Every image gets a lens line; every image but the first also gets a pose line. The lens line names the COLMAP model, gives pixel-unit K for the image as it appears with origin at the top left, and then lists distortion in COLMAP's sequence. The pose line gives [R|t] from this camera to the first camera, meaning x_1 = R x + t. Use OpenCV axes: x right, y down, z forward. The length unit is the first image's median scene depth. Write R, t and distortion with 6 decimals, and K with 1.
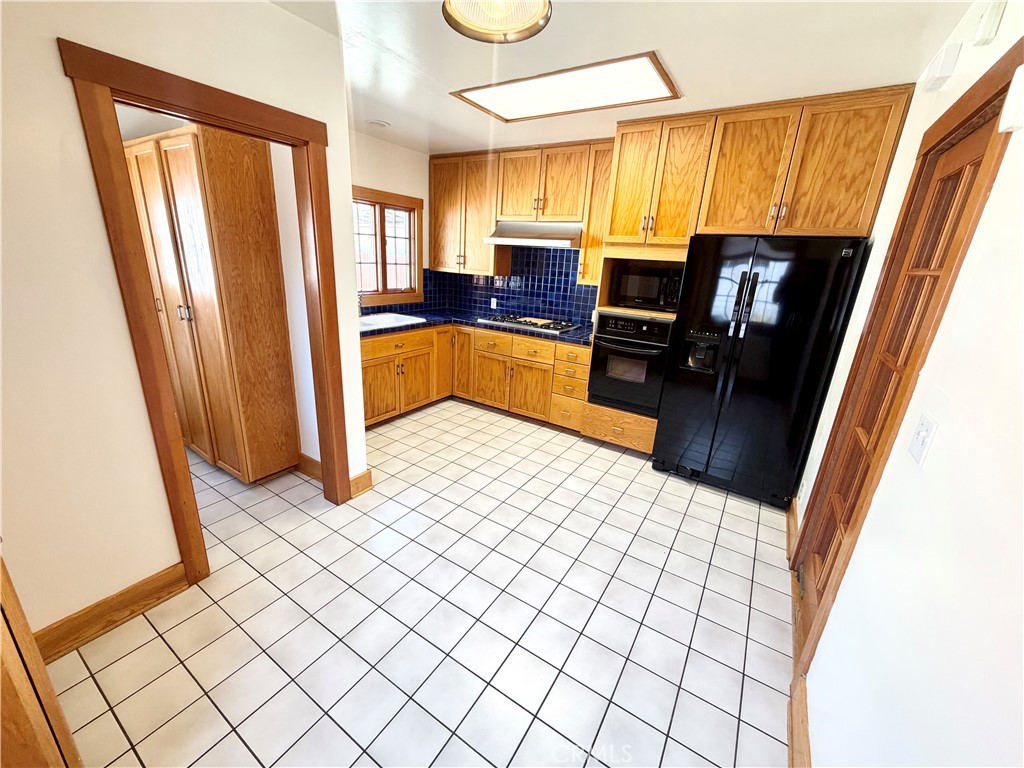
lens RADIAL K [[407.7, 0, 509.6], [0, 407.7, 381.8], [0, 0, 1]] dist [0.000753, 0.000070]
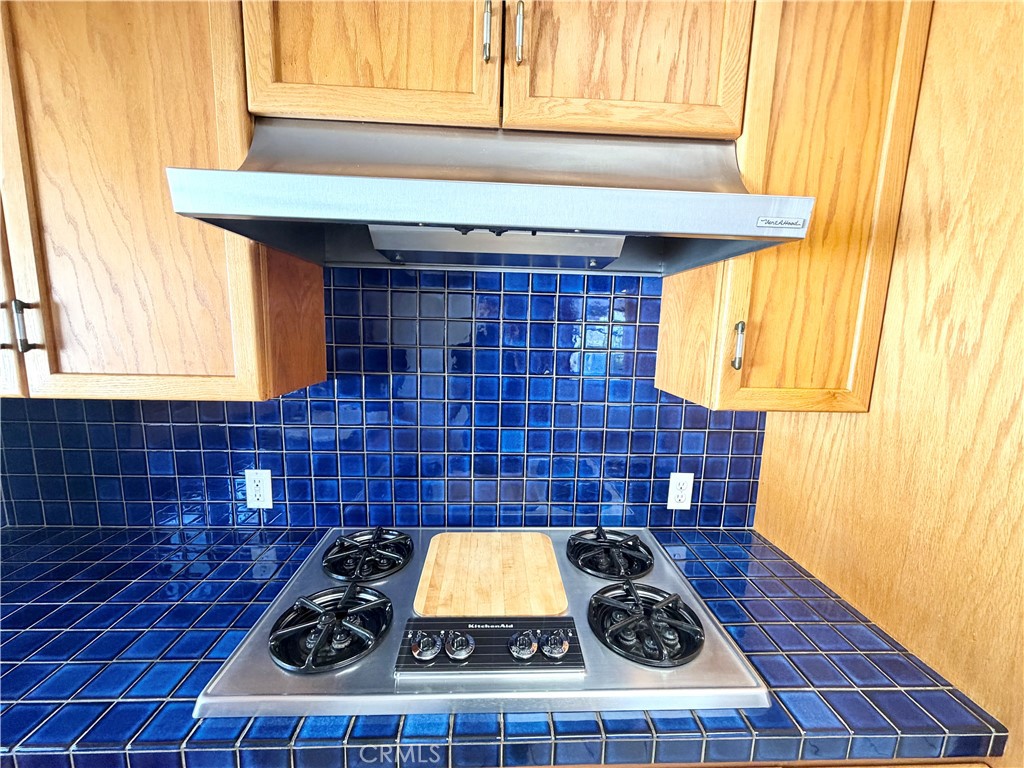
lens RADIAL K [[407.7, 0, 509.5], [0, 407.7, 381.8], [0, 0, 1]] dist [0.000753, 0.000070]
pose [[0.813421, -0.116449, 0.569900, -0.052416], [0.192209, 0.978530, -0.074397, -0.222806], [-0.549001, 0.170056, 0.818339, 0.747171]]
